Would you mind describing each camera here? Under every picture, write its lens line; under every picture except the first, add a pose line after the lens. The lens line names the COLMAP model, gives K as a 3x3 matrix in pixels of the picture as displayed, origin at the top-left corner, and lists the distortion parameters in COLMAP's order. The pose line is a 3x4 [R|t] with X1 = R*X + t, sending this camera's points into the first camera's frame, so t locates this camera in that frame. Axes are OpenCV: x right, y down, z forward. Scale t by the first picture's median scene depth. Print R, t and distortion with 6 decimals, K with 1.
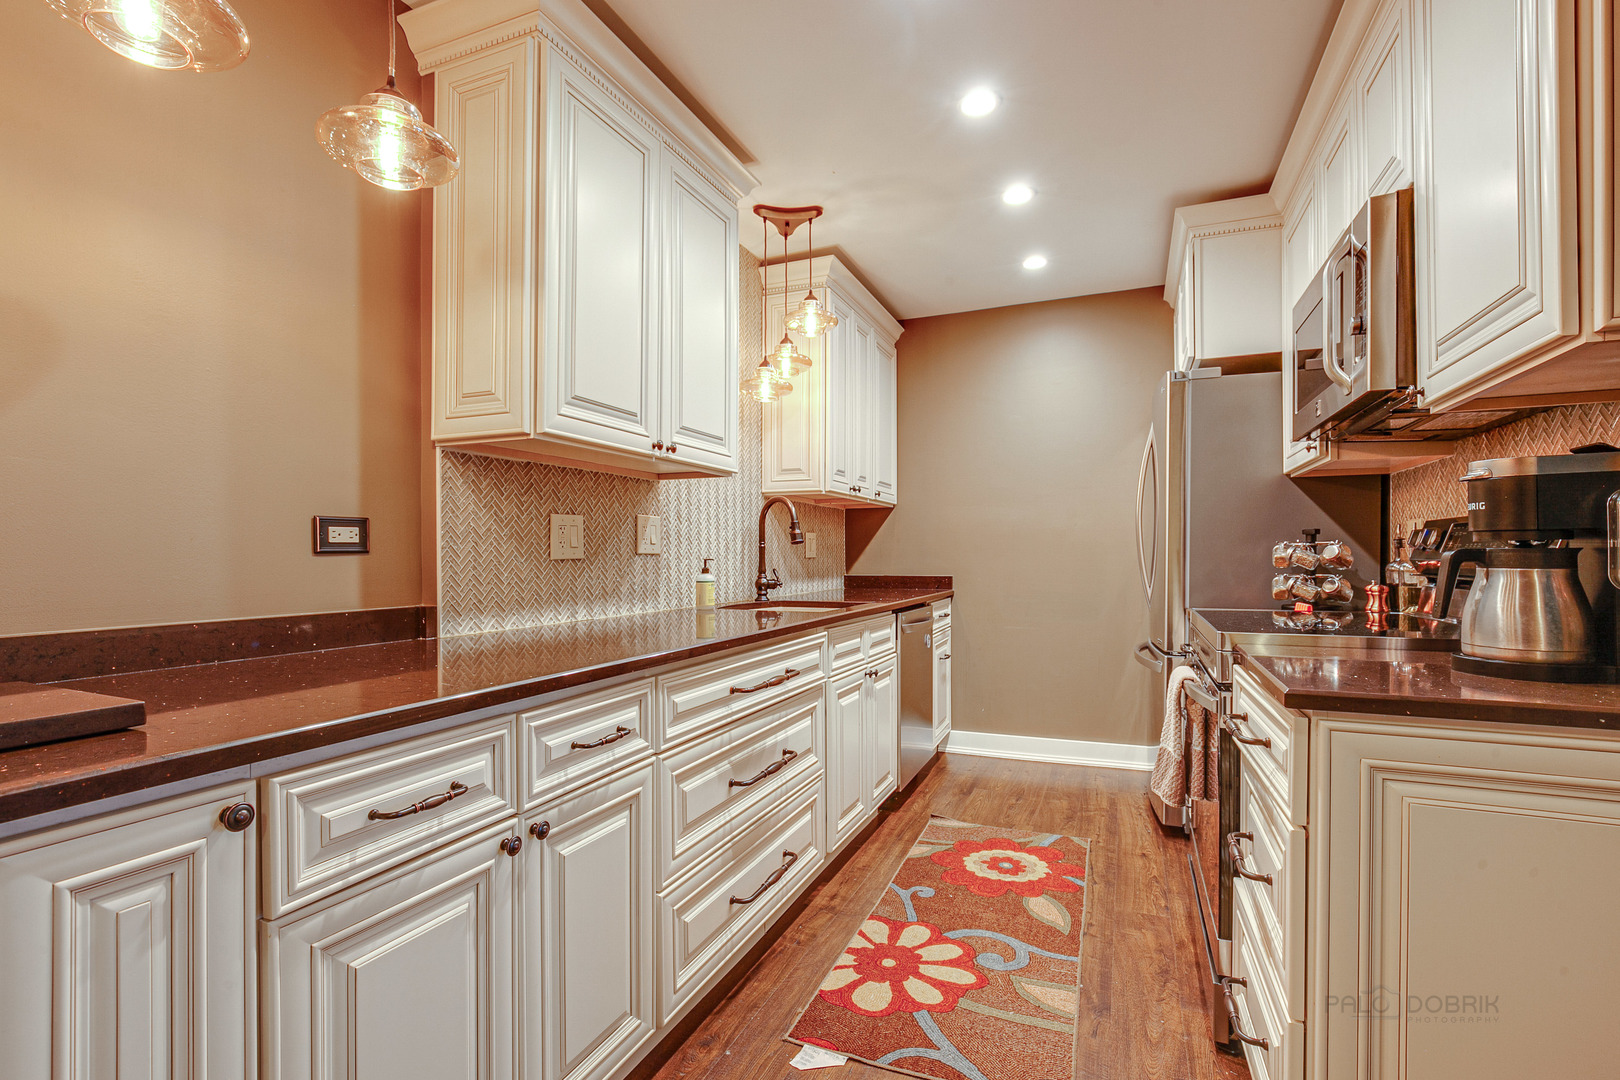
lens RADIAL K [[743.1, 0, 807.9], [0, 743.1, 550.7], [0, 0, 1]] dist [-0.013384, 0.004616]
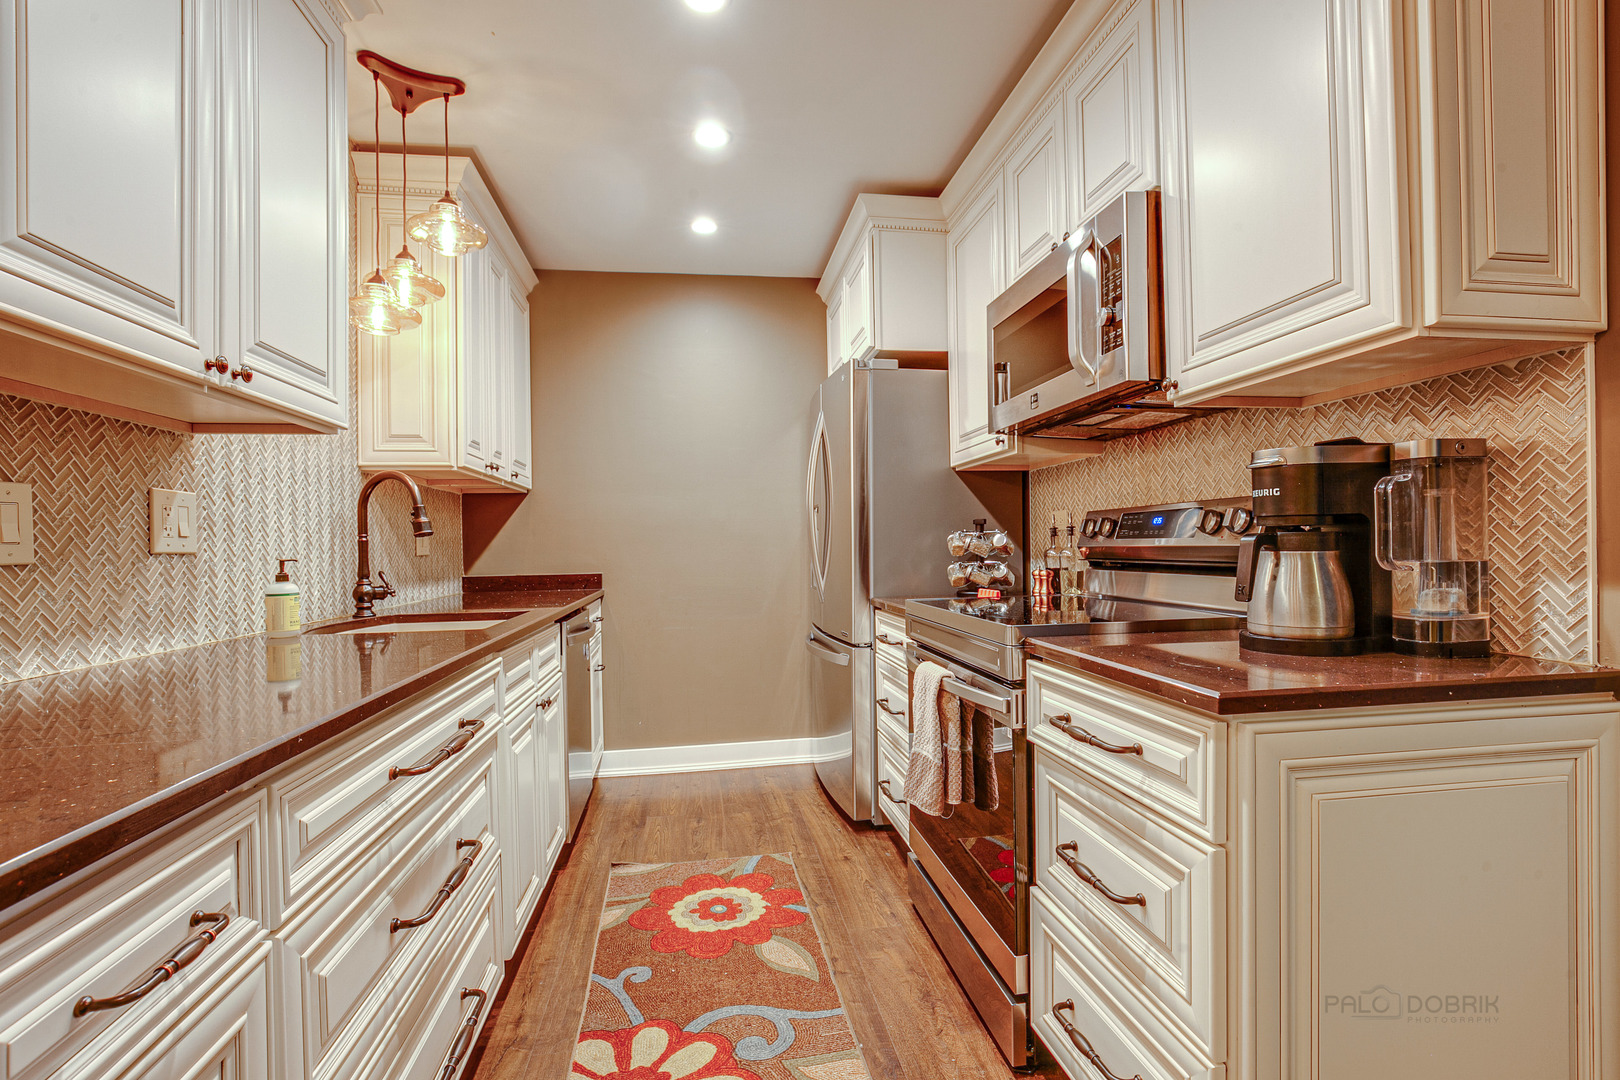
lens RADIAL K [[742.4, 0, 811.0], [0, 742.4, 544.7], [0, 0, 1]] dist [-0.018644, 0.004722]
pose [[0.847568, -0.011169, 0.530570, -0.092117], [0.011596, 0.999930, 0.002526, 0.001719], [-0.530561, 0.004012, 0.847638, 0.216511]]
